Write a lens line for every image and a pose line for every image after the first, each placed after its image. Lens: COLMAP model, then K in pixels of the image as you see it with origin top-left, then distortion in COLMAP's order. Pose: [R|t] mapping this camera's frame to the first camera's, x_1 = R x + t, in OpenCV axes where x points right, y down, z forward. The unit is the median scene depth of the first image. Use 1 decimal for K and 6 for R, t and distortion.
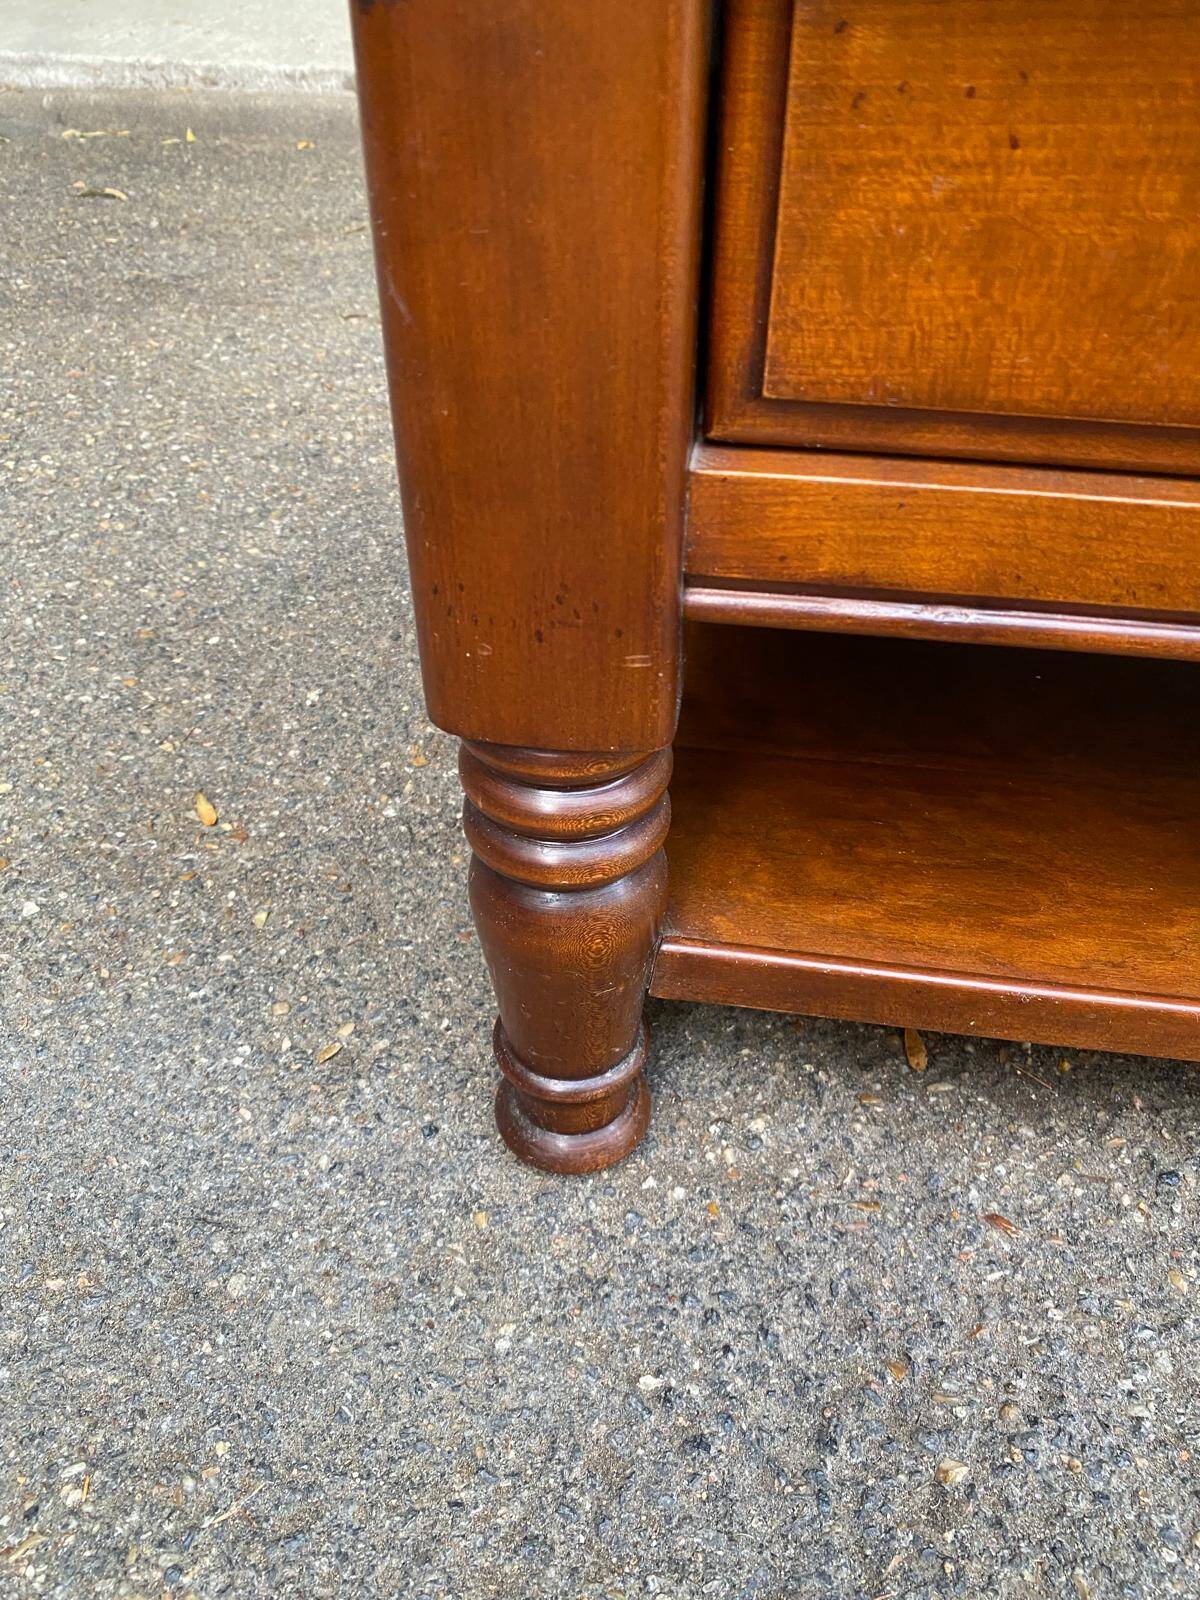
lens RADIAL K [[1222.9, 0, 614.4], [0, 1222.9, 788.4], [0, 0, 1]] dist [0.006565, -0.009812]
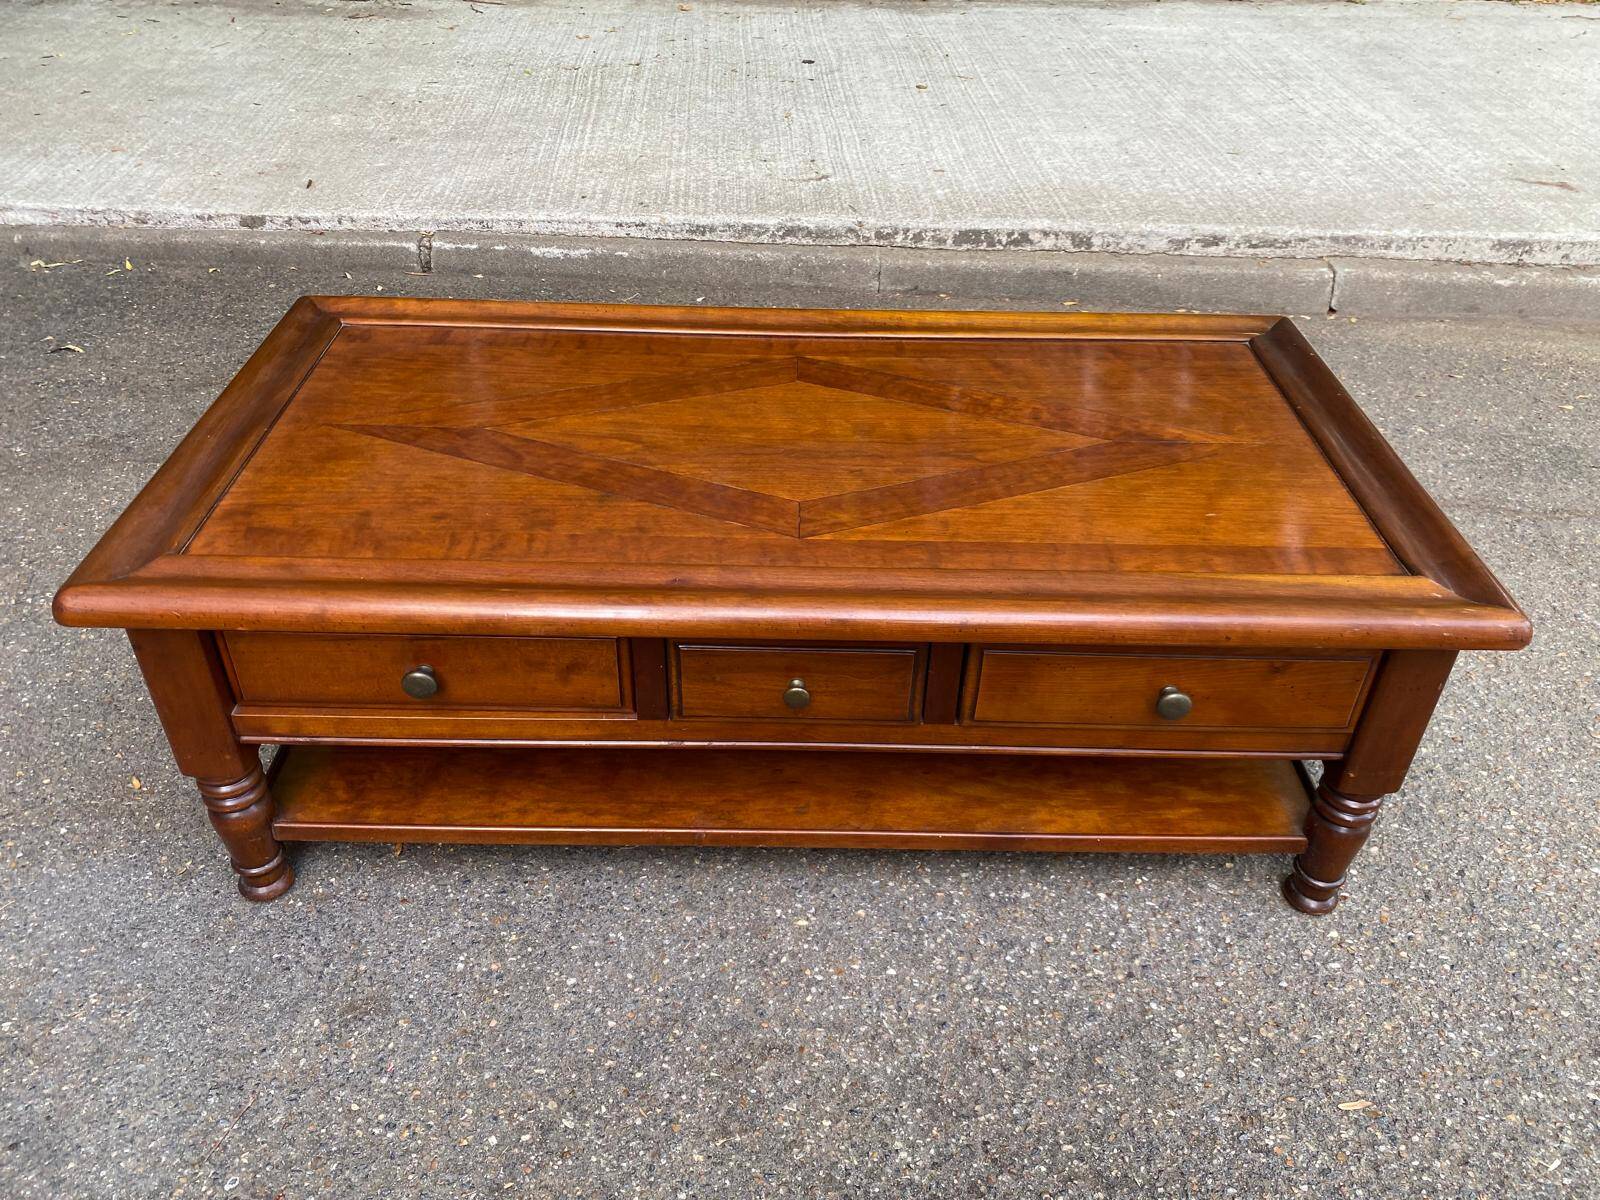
lens RADIAL K [[1222.9, 0, 797.9], [0, 1222.9, 594.7], [0, 0, 1]] dist [0.006565, -0.009812]
pose [[0.988760, -0.074997, 0.129338, 0.605457], [0.079266, 0.996455, -0.028175, -0.161186], [-0.126767, 0.038110, 0.991200, -1.417298]]
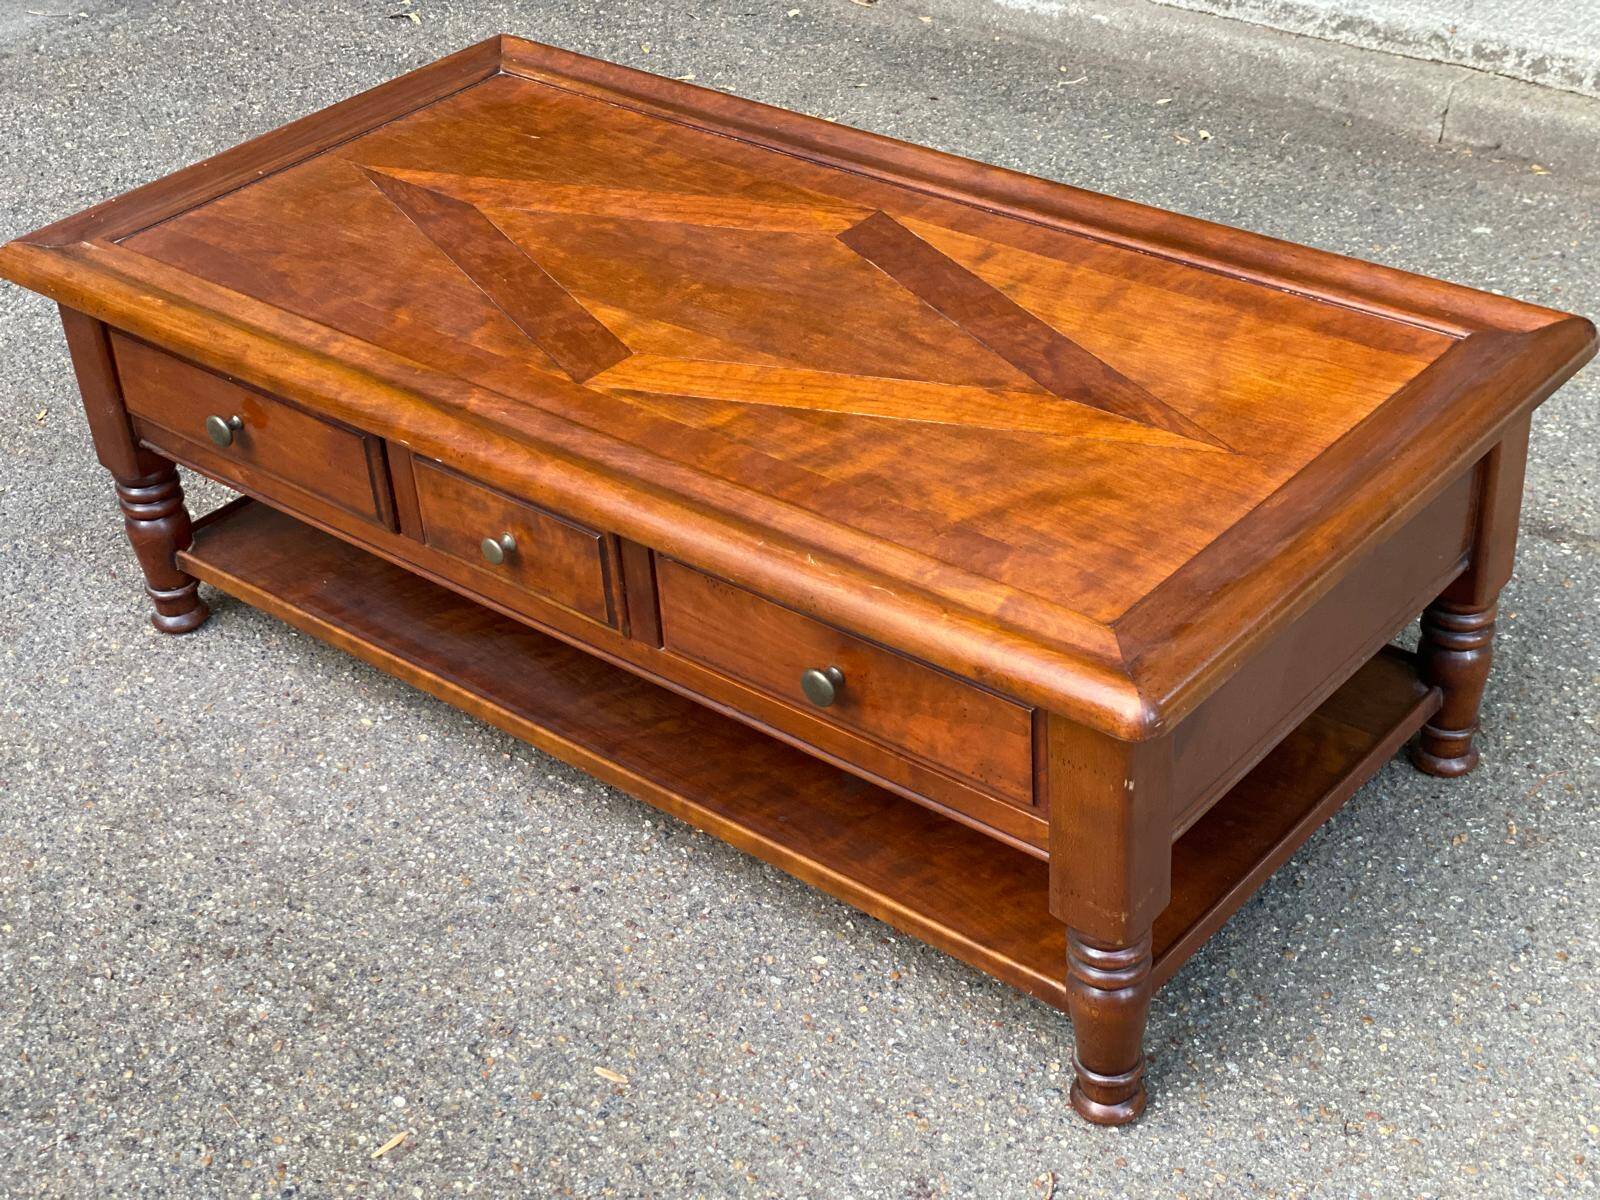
lens RADIAL K [[2375.1, 0, 799.7], [0, 2375.1, 574.0], [0, 0, 1]] dist [0.118708, 0.000000]
pose [[0.853064, 0.231813, -0.467487, 2.902786], [-0.265282, 0.964152, -0.005988, -0.043389], [0.449341, 0.129124, 0.883980, -2.238657]]
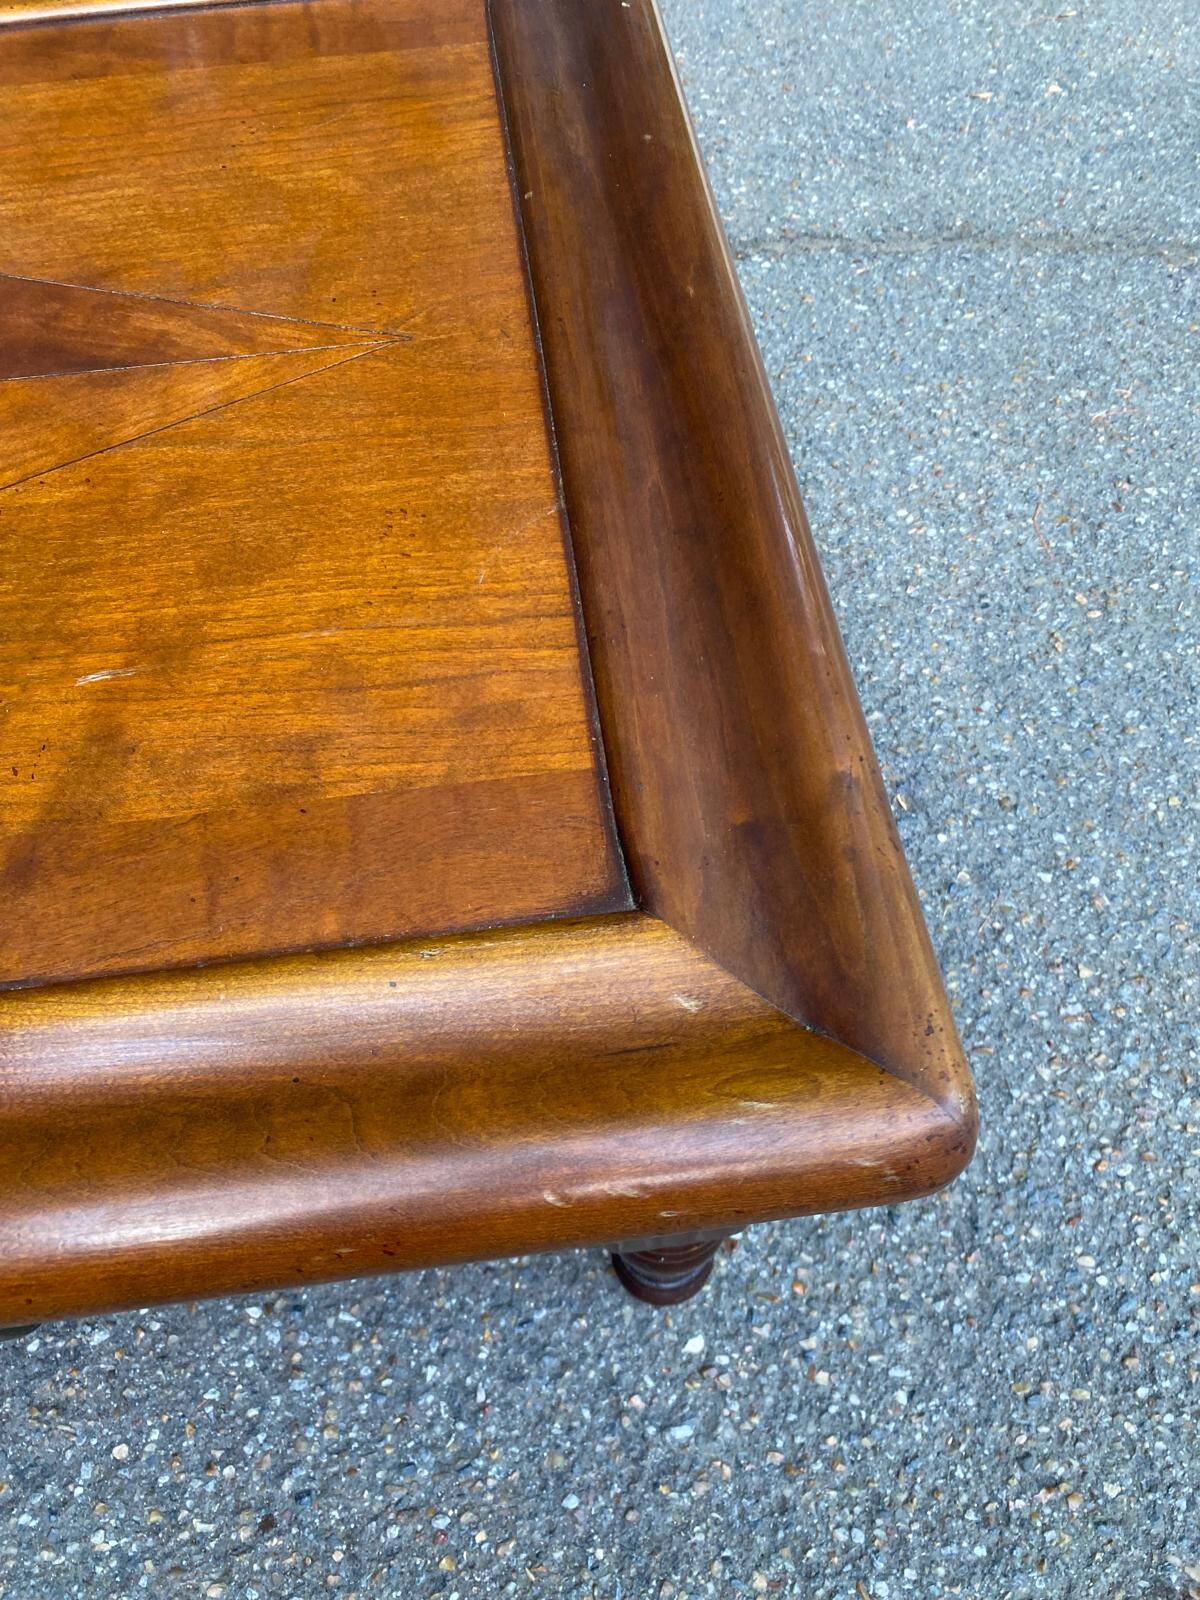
lens RADIAL K [[1222.9, 0, 604.7], [0, 1222.9, 794.4], [0, 0, 1]] dist [0.006565, -0.009812]
pose [[0.961969, -0.243250, 0.124280, 1.576862], [0.183511, 0.912507, 0.365589, -0.393258], [-0.202336, -0.328879, 0.922442, -0.325341]]
